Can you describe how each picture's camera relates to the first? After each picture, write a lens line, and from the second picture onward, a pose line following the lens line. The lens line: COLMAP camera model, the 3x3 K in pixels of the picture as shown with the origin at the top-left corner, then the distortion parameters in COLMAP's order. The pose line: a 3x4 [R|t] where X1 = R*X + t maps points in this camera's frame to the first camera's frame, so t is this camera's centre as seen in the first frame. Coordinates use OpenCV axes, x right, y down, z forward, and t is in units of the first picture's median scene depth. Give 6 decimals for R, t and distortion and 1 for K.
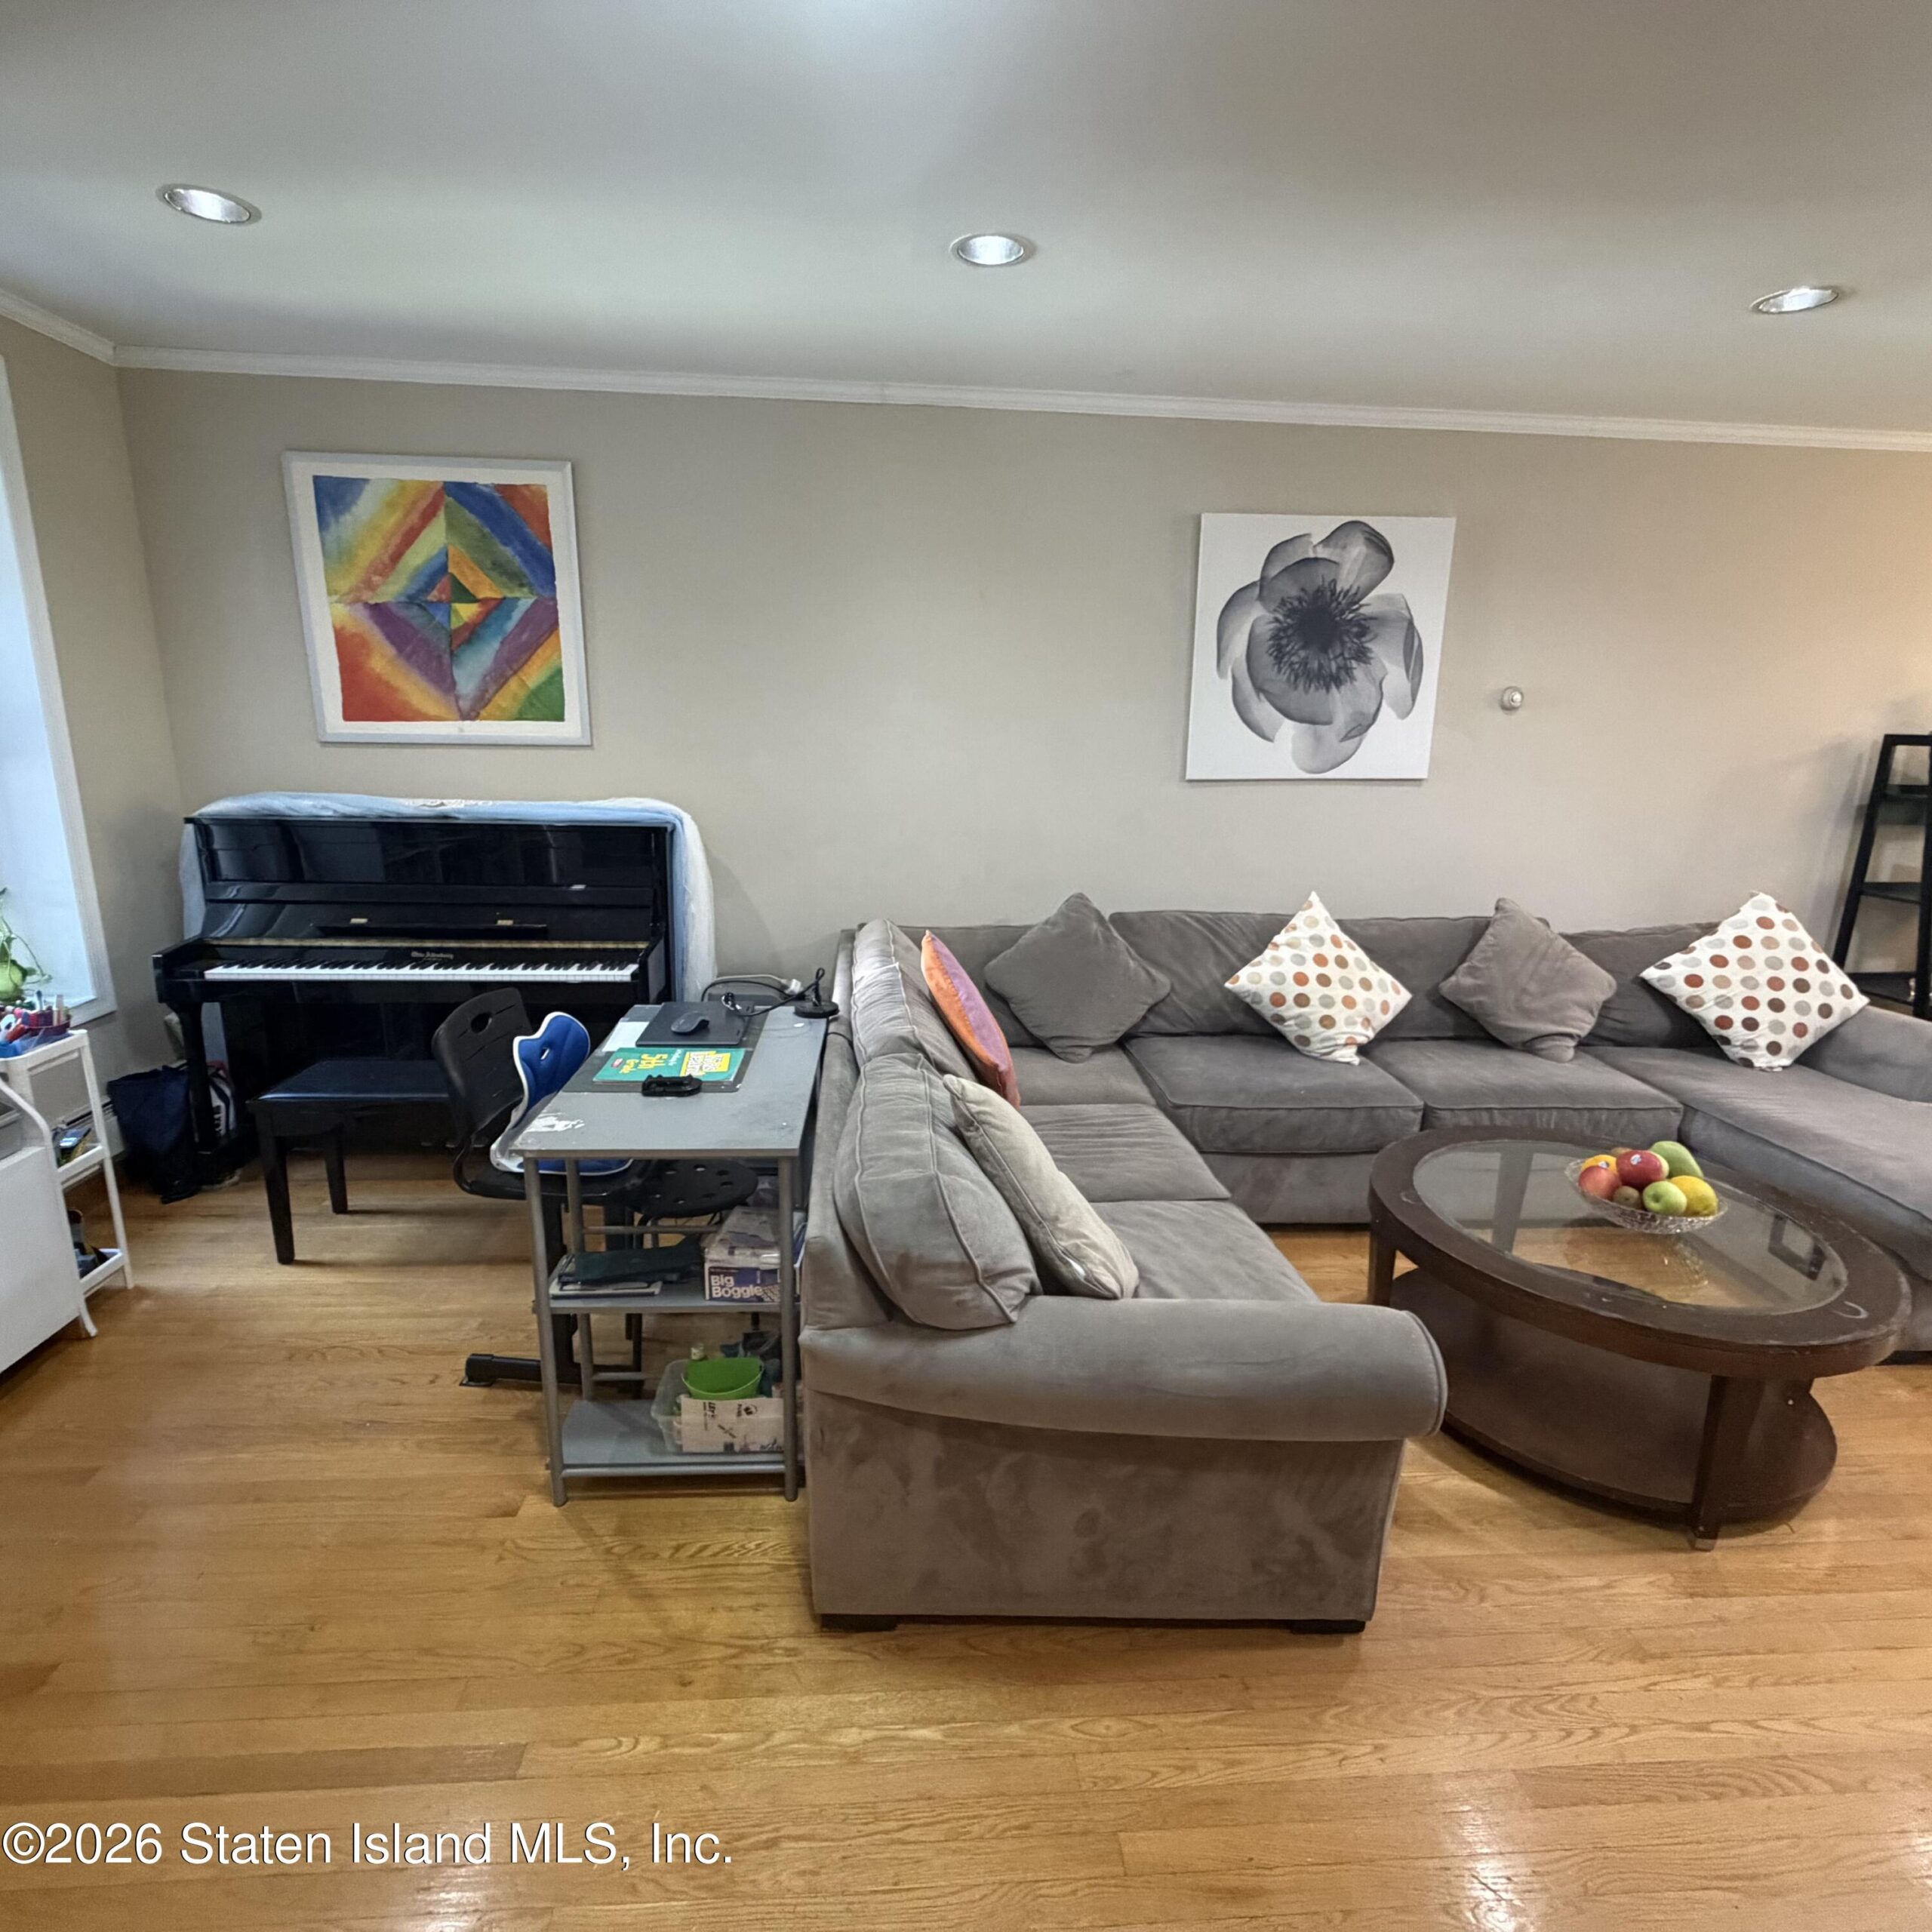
lens RADIAL K [[1029.6, 0, 962.0], [0, 1029.6, 961.4], [0, 0, 1]] dist [0.003108, -0.000570]
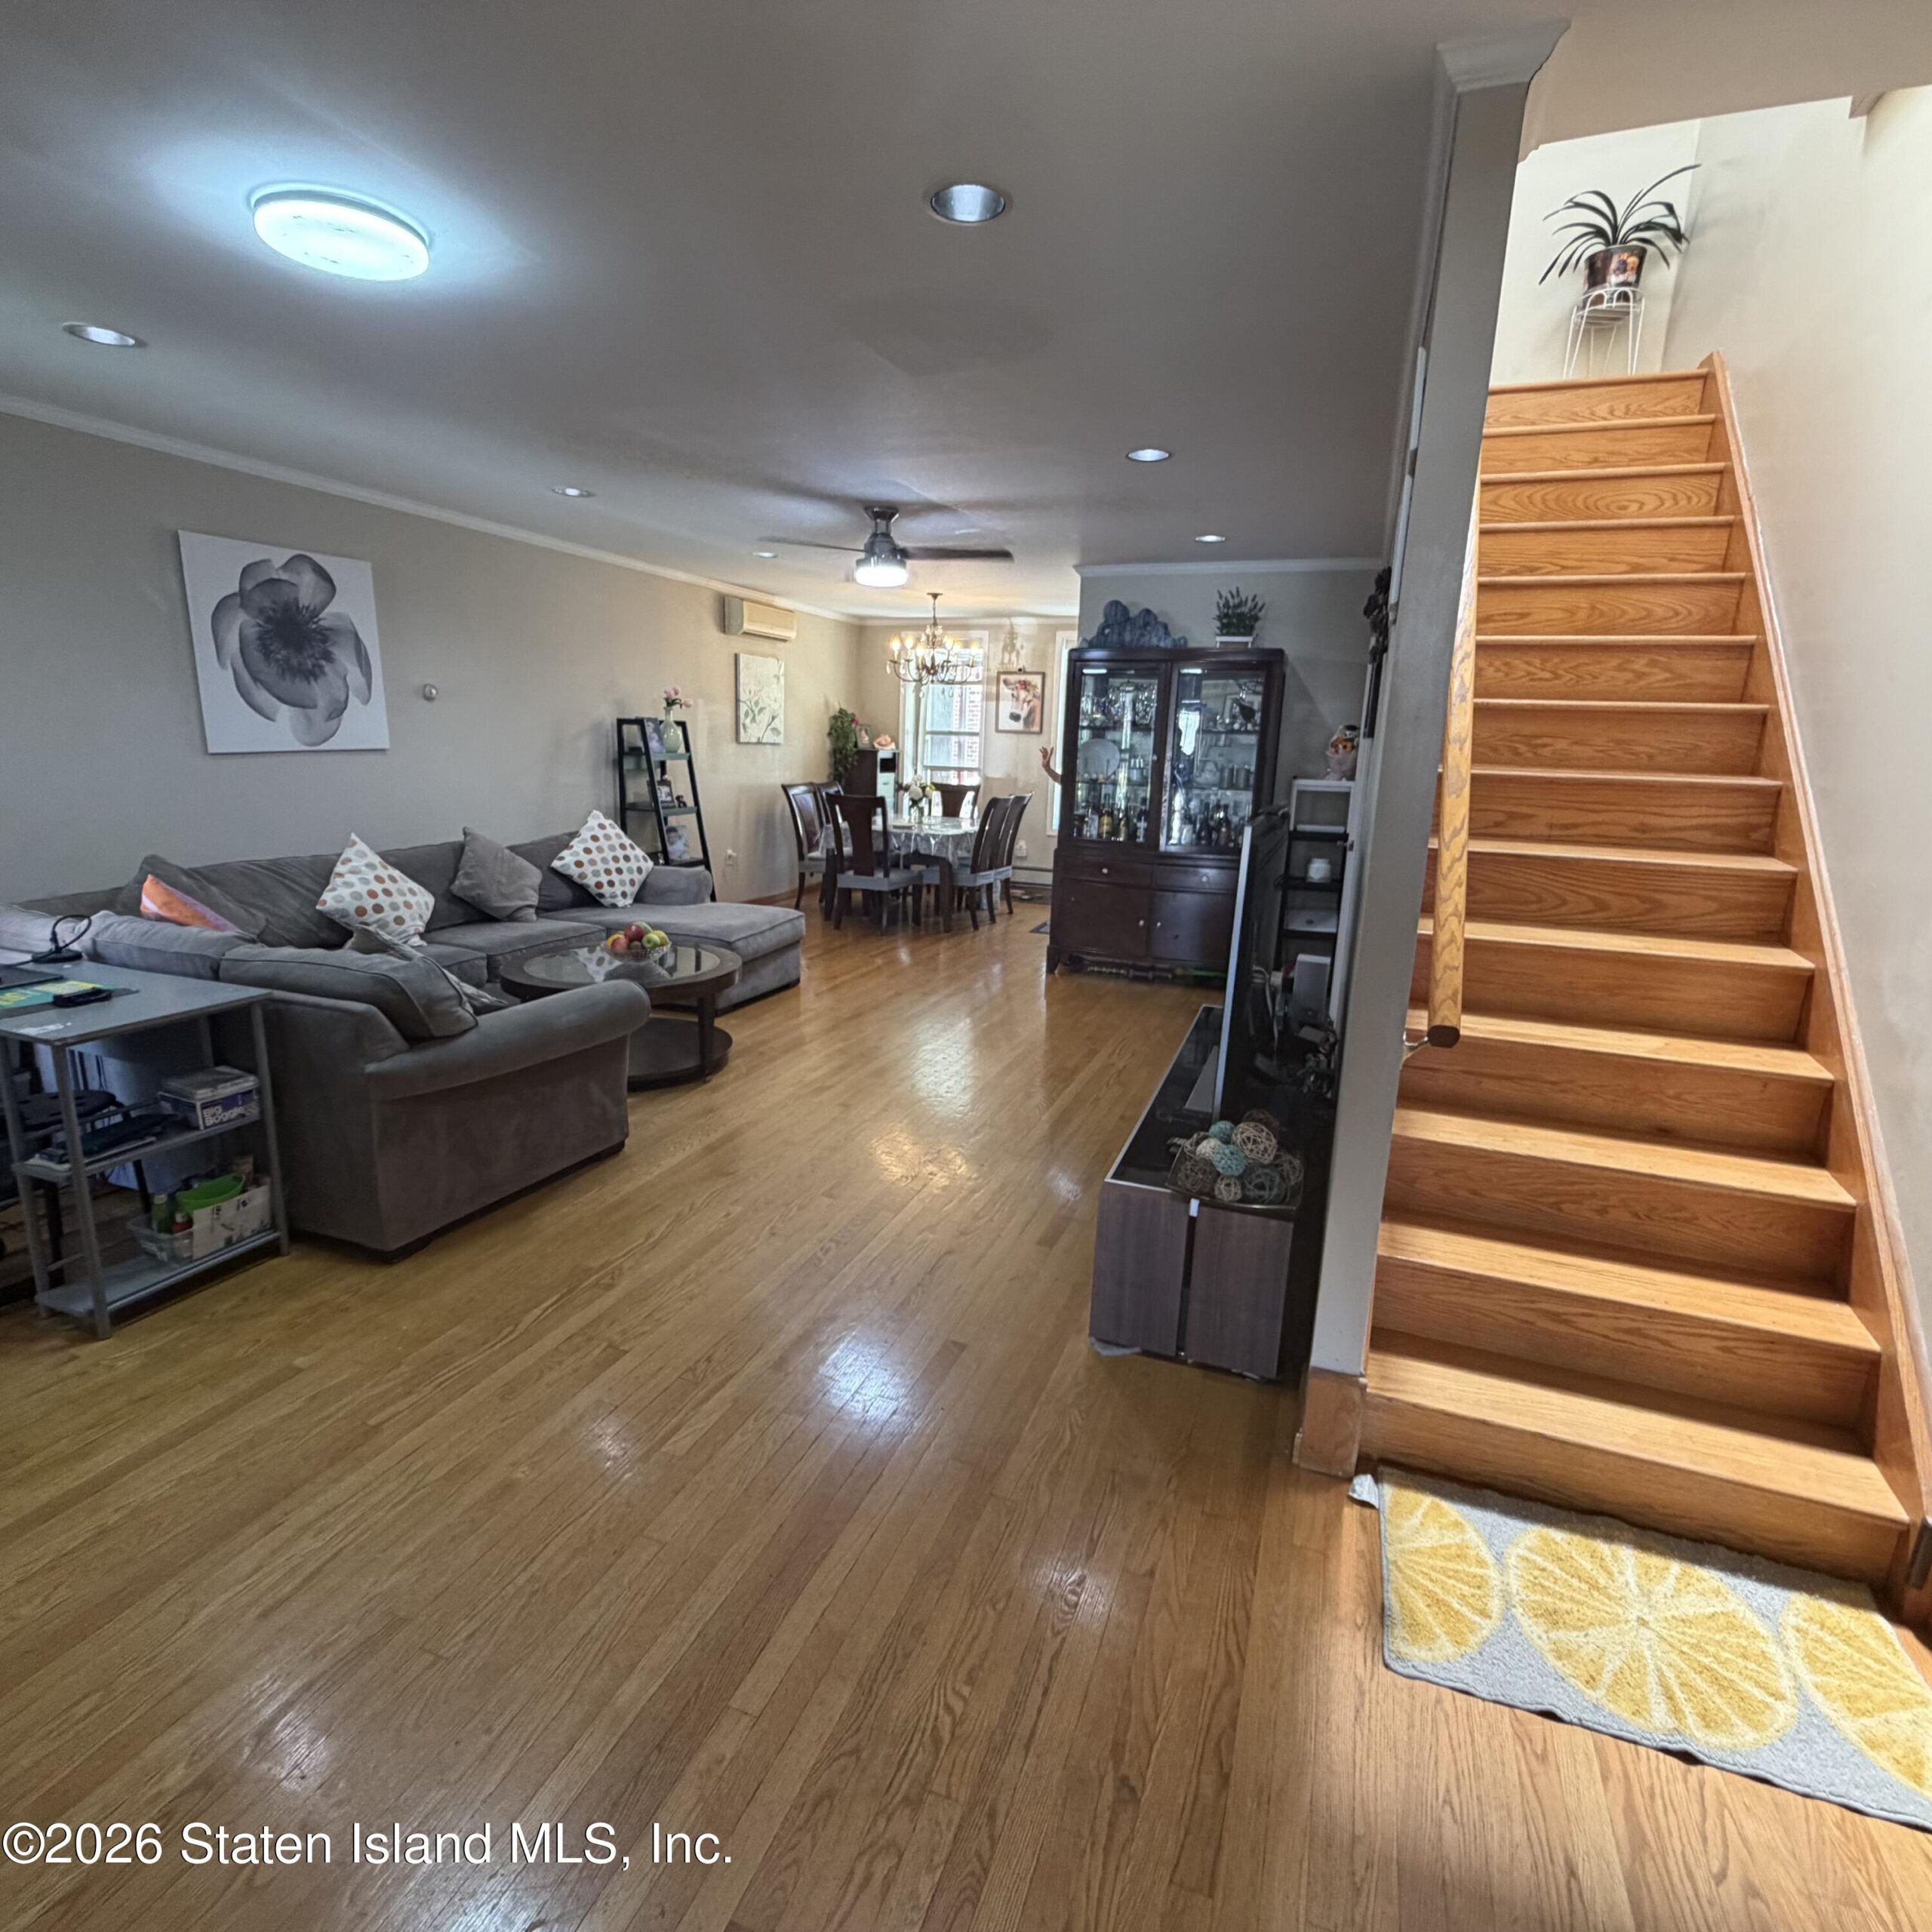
lens RADIAL K [[1029.6, 0, 966.2], [0, 1029.6, 967.8], [0, 0, 1]] dist [0.003108, -0.000570]
pose [[0.415451, -0.209378, 0.885190, -0.559163], [0.192385, 0.971358, 0.139466, 0.070859], [-0.889038, 0.112356, 0.443833, -0.296990]]
